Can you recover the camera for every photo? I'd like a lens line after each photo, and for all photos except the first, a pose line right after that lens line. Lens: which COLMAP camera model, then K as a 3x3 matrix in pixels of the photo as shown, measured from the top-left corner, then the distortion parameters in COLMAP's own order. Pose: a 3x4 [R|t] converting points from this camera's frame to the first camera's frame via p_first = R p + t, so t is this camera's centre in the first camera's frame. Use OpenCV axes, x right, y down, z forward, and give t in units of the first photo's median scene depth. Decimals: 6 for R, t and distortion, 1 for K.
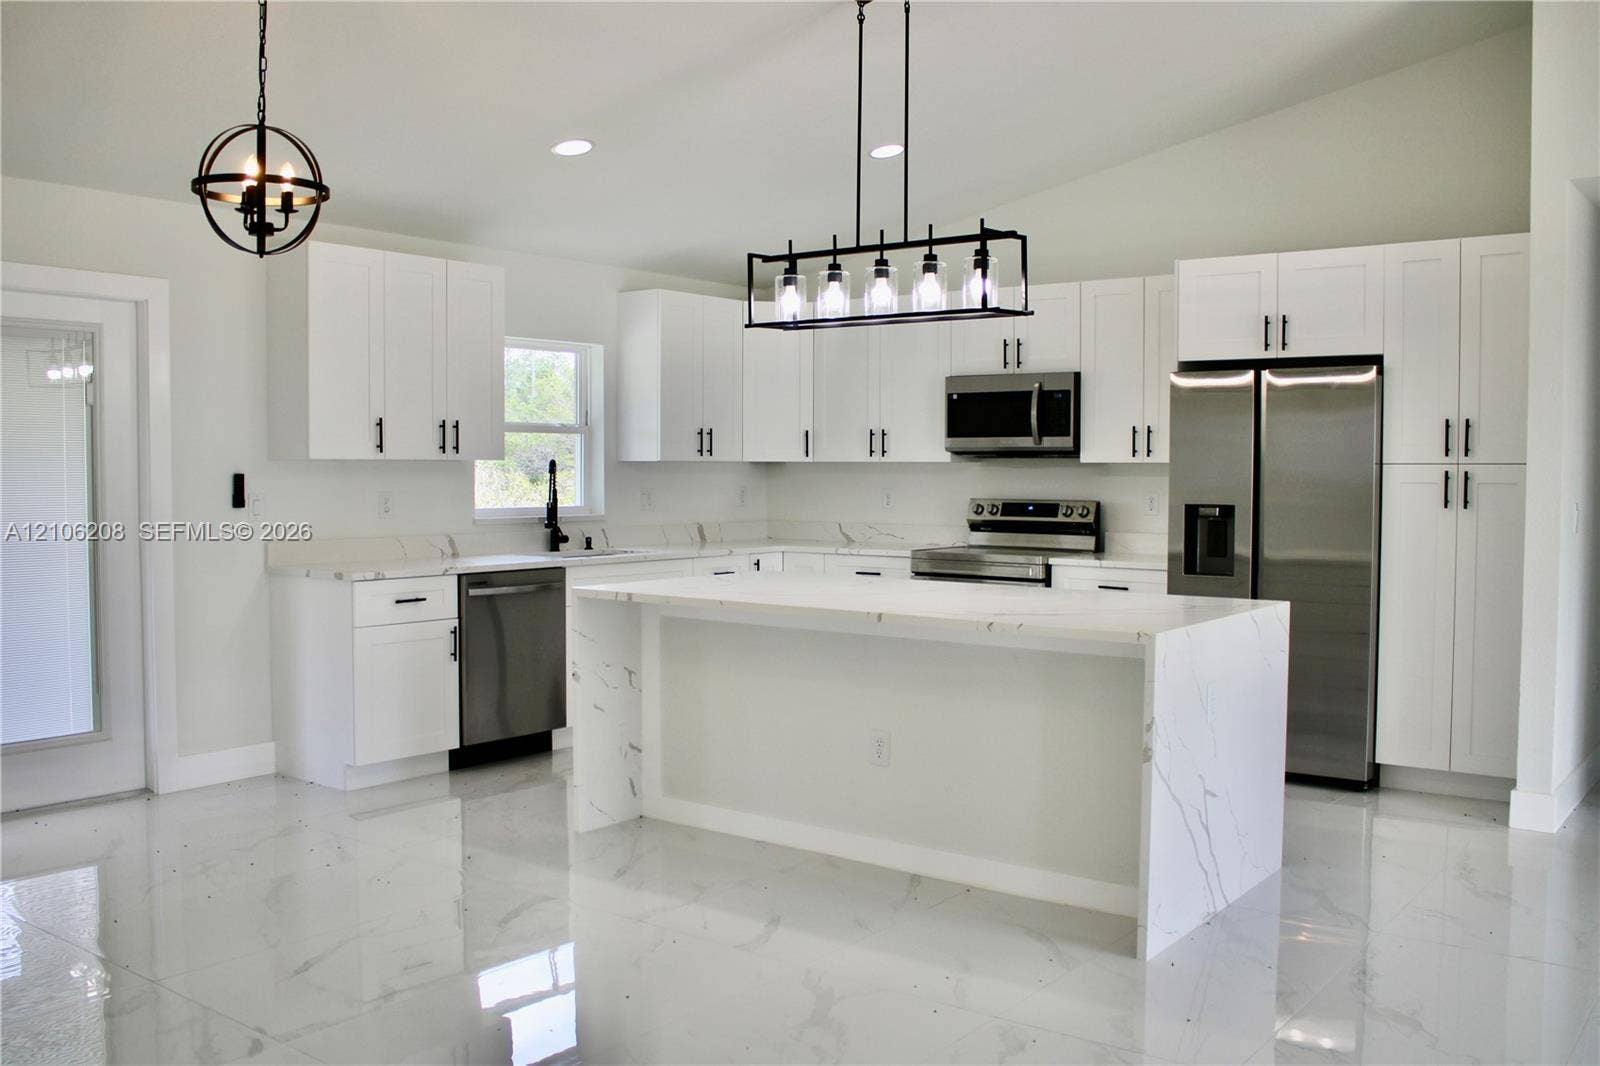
lens RADIAL K [[1422.9, 0, 810.0], [0, 1422.9, 533.0], [0, 0, 1]] dist [-0.129030, 0.107950]
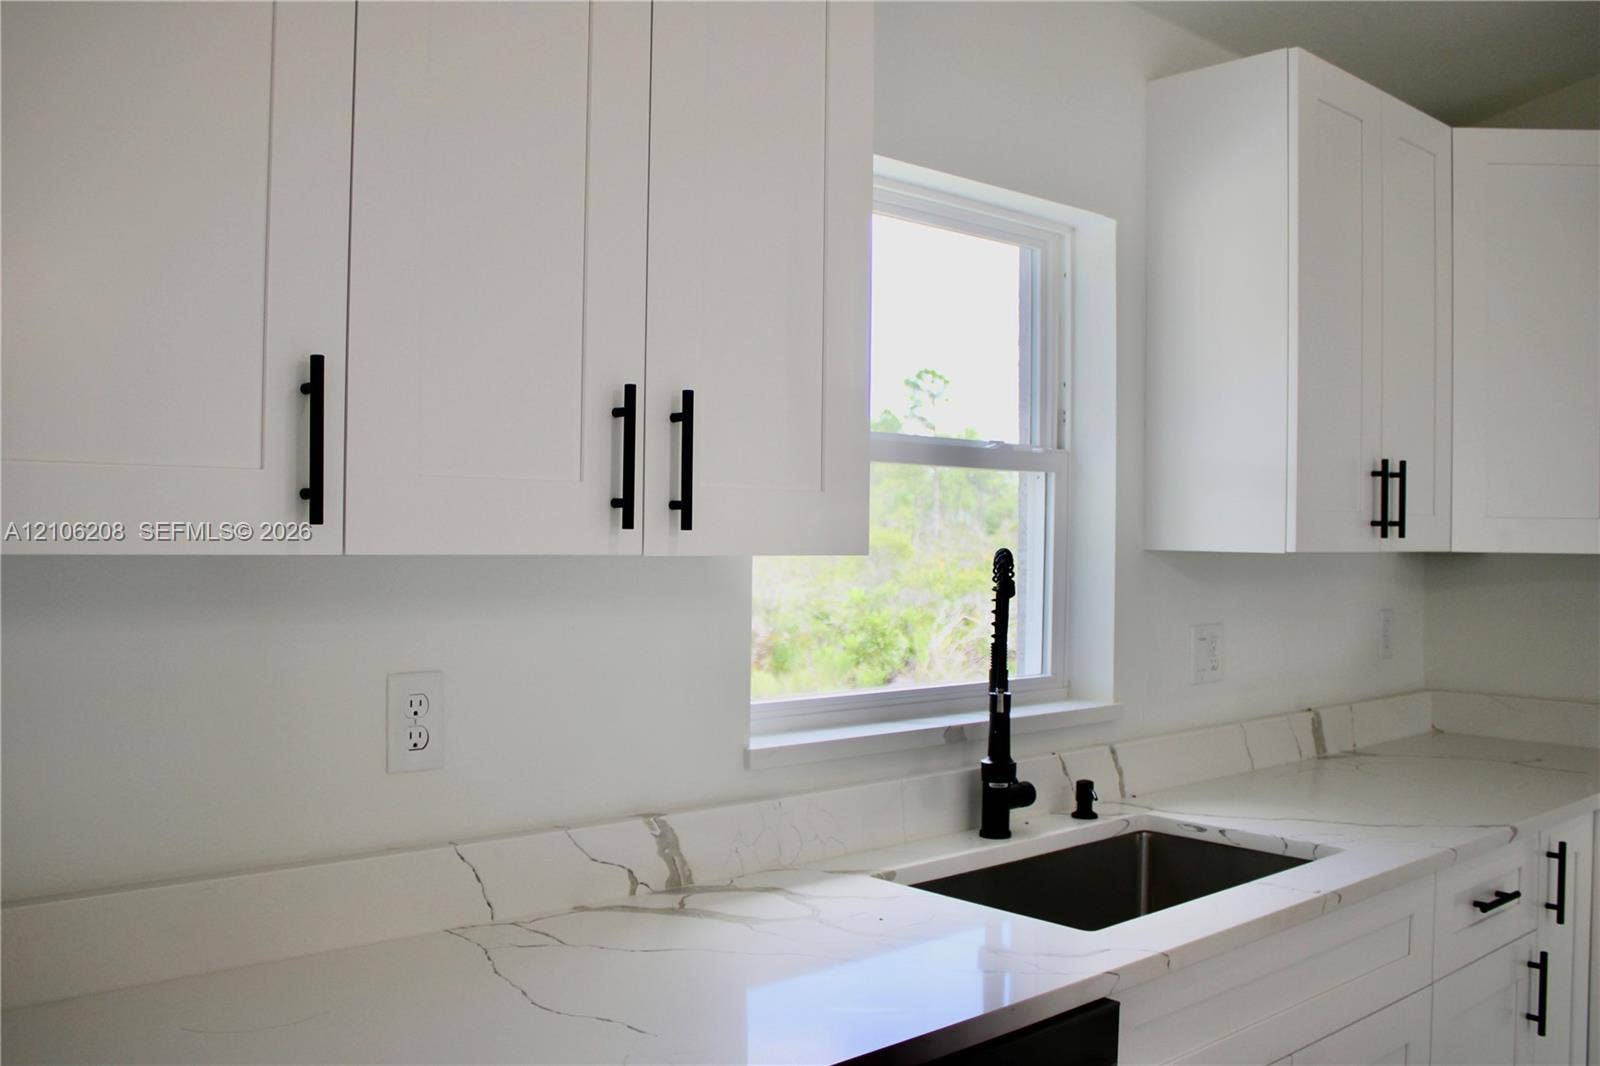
lens RADIAL K [[1422.9, 0, 810.0], [0, 1422.9, 533.0], [0, 0, 1]] dist [-0.129030, 0.107950]
pose [[0.983155, 0.009652, -0.182520, -0.182597], [-0.018055, 0.998849, -0.044438, -0.044735], [0.181881, 0.046984, 0.982197, 0.756672]]
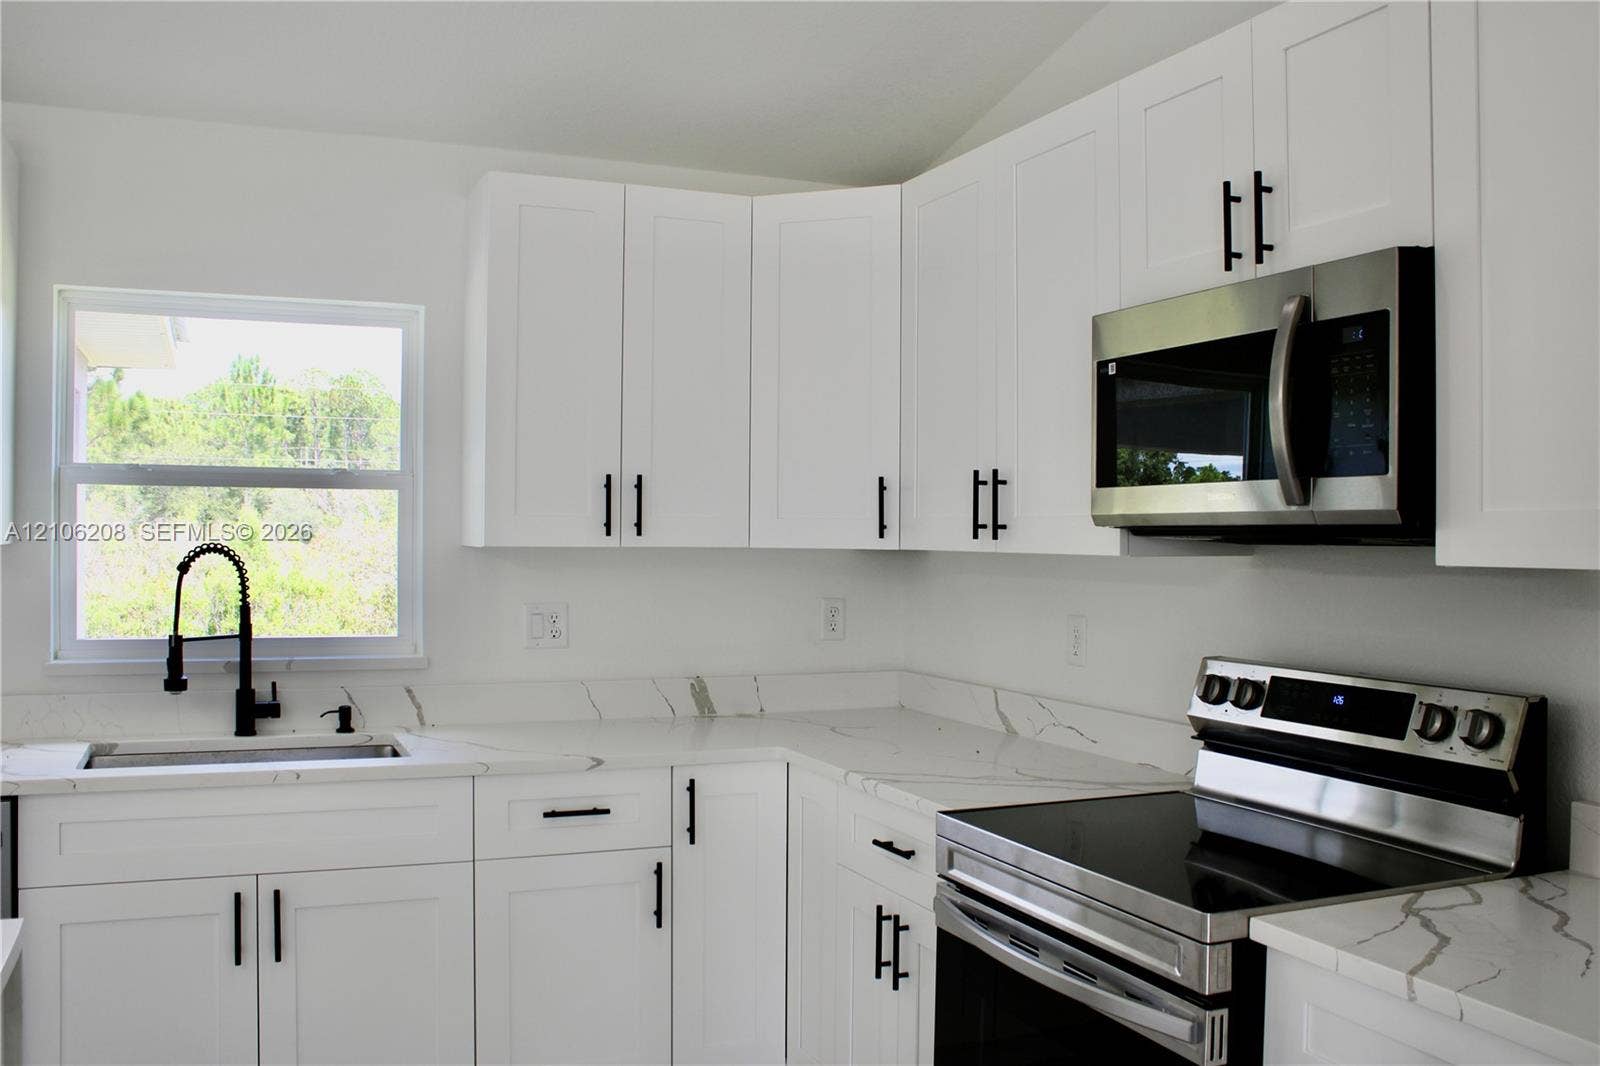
lens RADIAL K [[1422.9, 0, 810.0], [0, 1422.9, 533.0], [0, 0, 1]] dist [-0.129030, 0.107950]
pose [[0.870586, 0.004469, -0.491995, 0.240483], [-0.030910, 0.998480, -0.045626, -0.043430], [0.491044, 0.054929, 0.869402, 0.764938]]
